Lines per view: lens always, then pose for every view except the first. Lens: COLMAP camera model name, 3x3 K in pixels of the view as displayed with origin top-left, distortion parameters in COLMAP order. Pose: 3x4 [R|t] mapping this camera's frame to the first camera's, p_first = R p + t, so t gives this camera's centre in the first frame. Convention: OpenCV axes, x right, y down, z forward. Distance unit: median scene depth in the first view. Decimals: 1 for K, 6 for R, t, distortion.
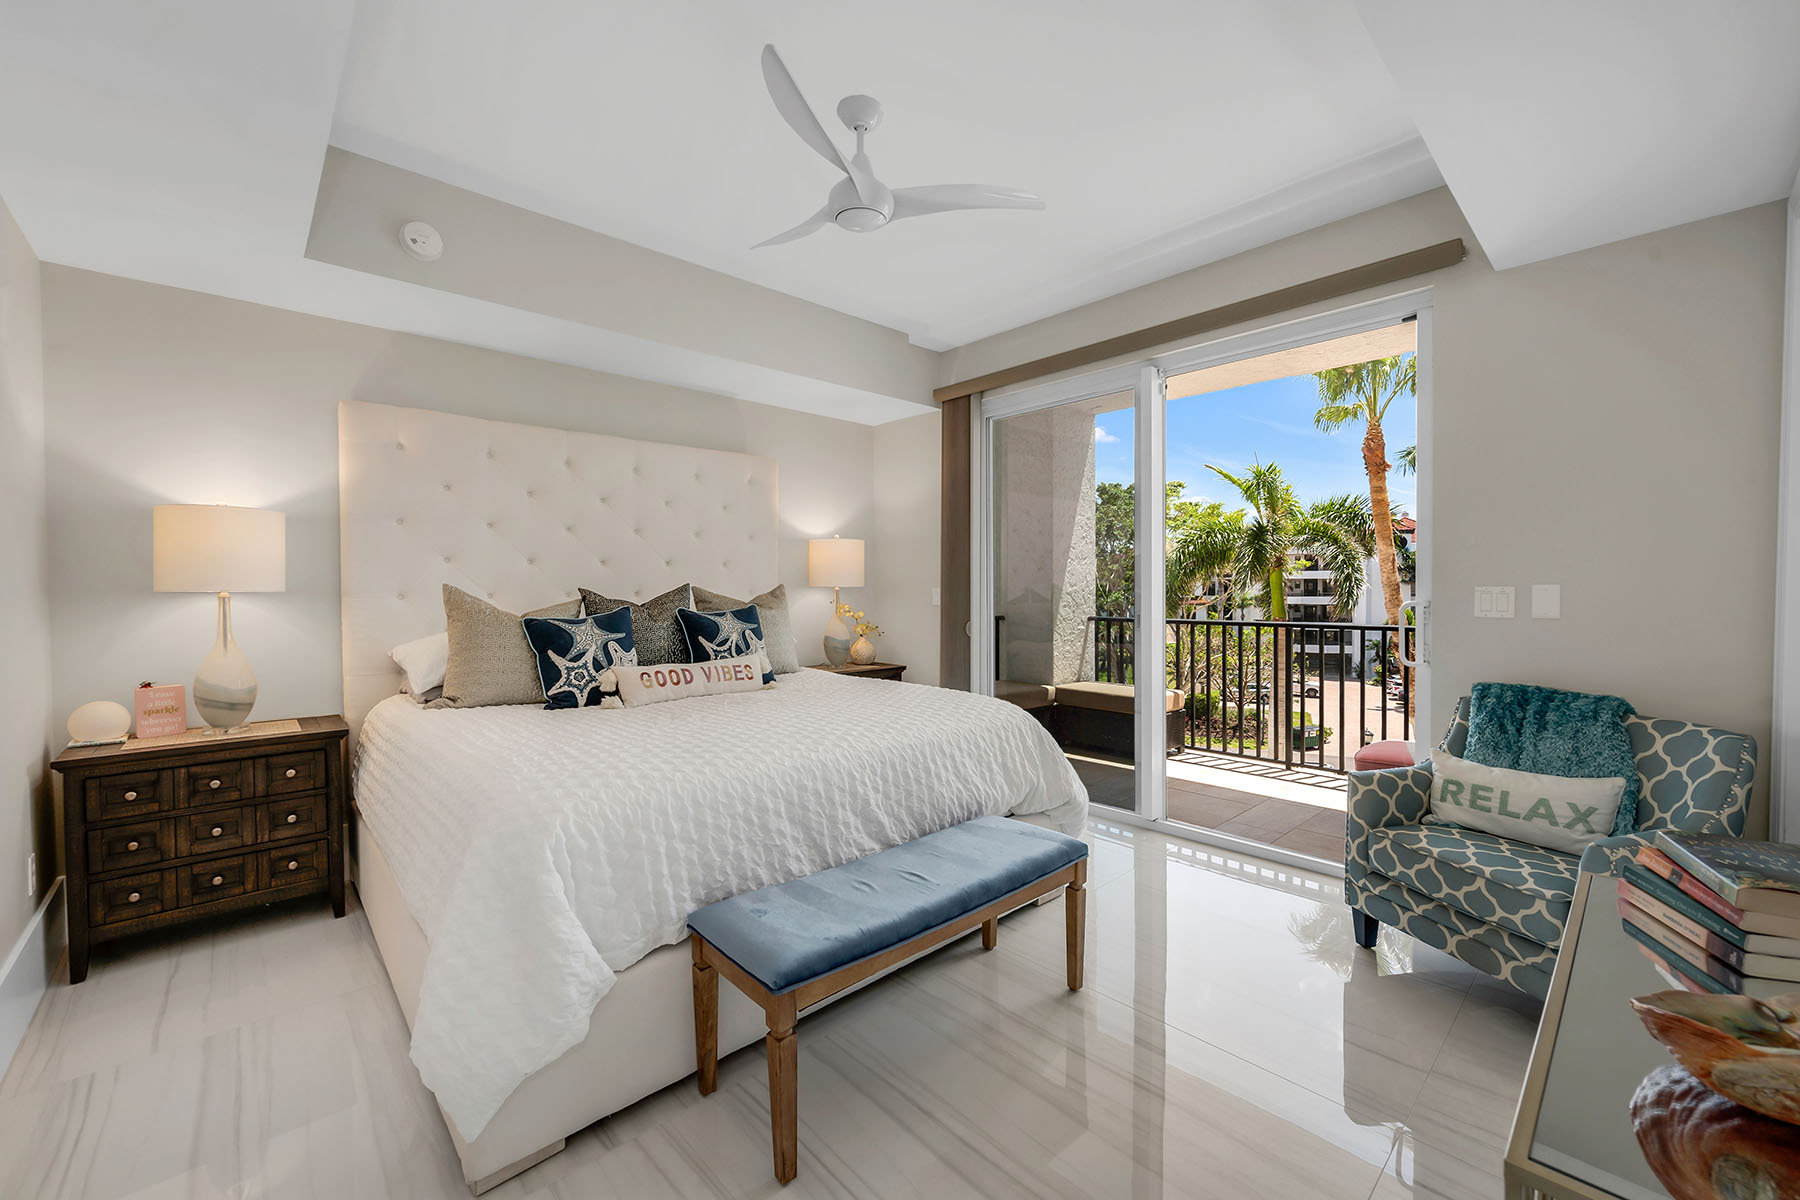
lens RADIAL K [[713.1, 0, 904.0], [0, 713.1, 597.1], [0, 0, 1]] dist [0.000948, 0.000251]
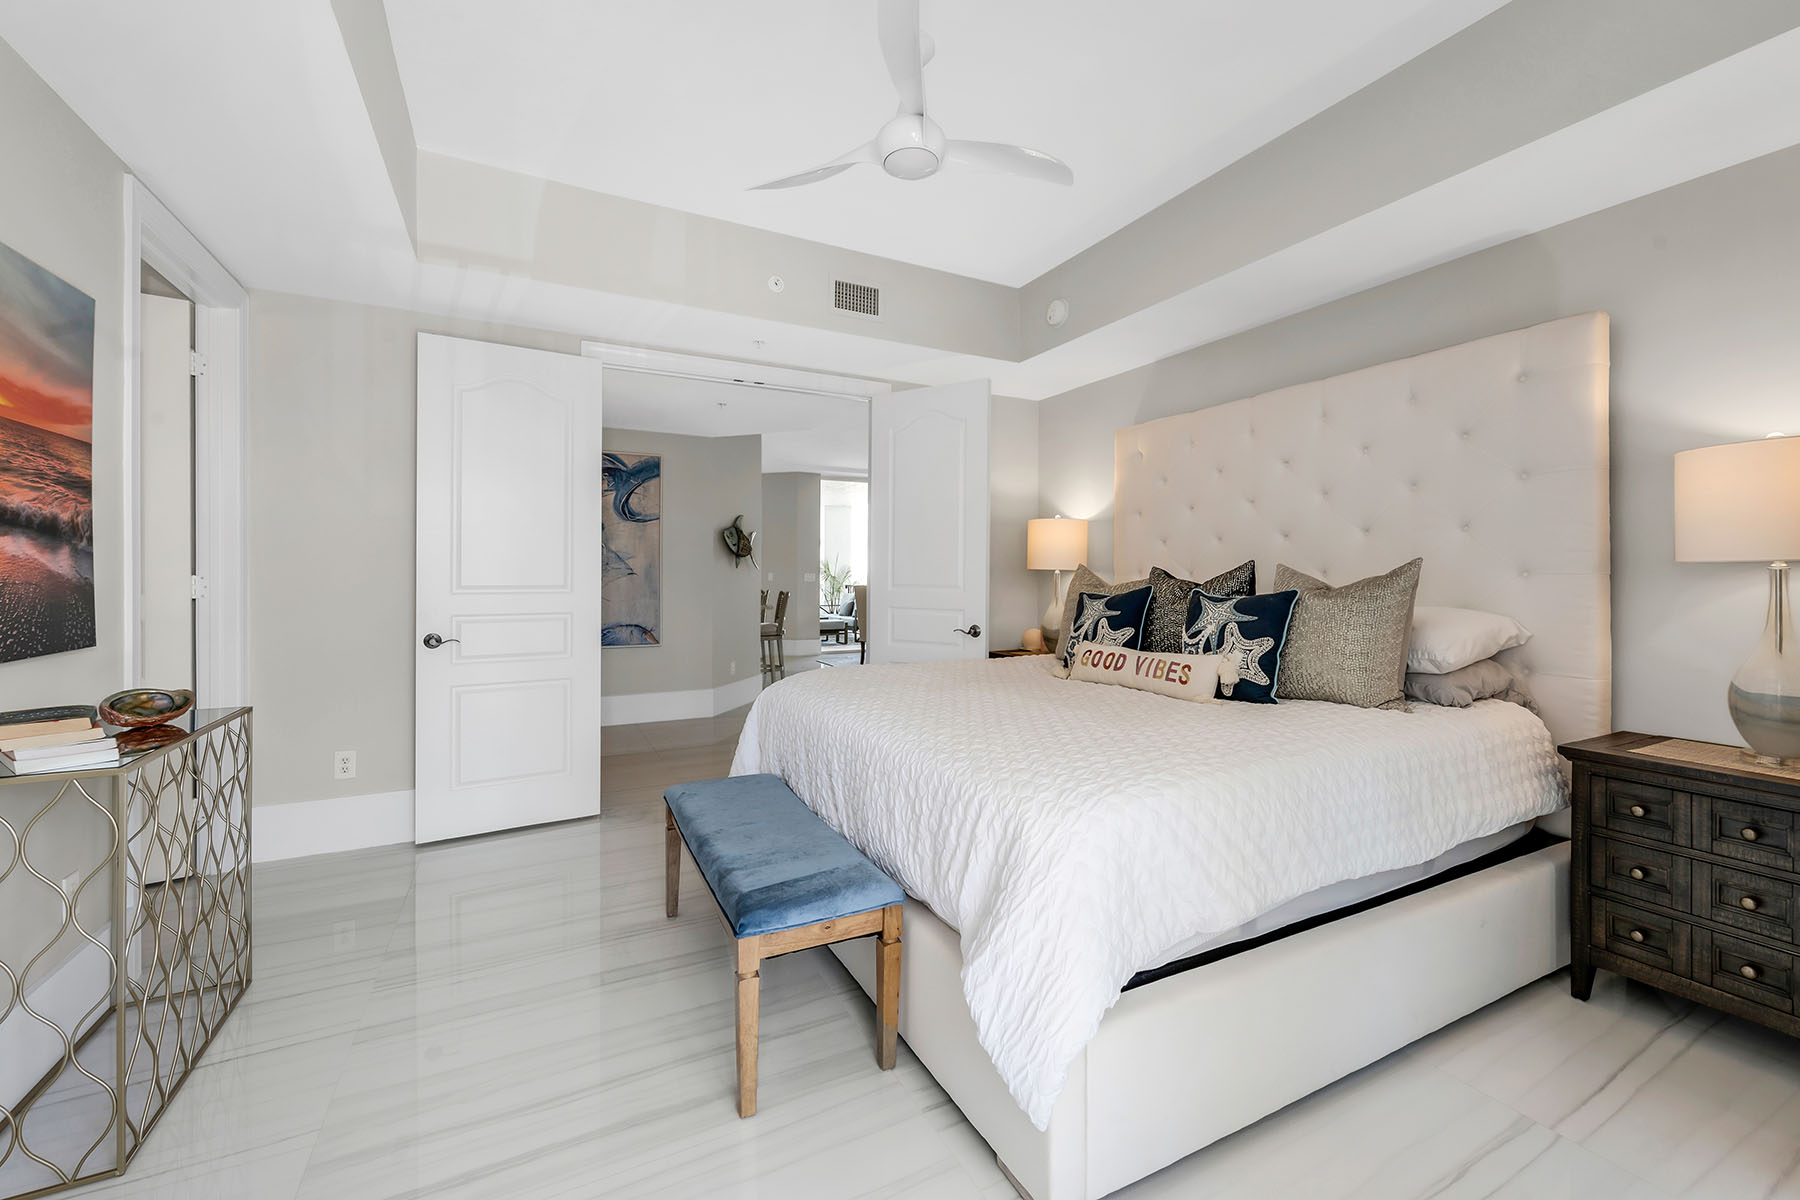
lens RADIAL K [[727.9, 0, 898.5], [0, 727.9, 561.0], [0, 0, 1]] dist [0.000137, -0.000237]
pose [[-0.280071, -0.013303, -0.959887, 0.608322], [-0.015949, 0.999830, -0.009204, -0.004655], [0.959847, 0.012731, -0.280236, 0.900278]]
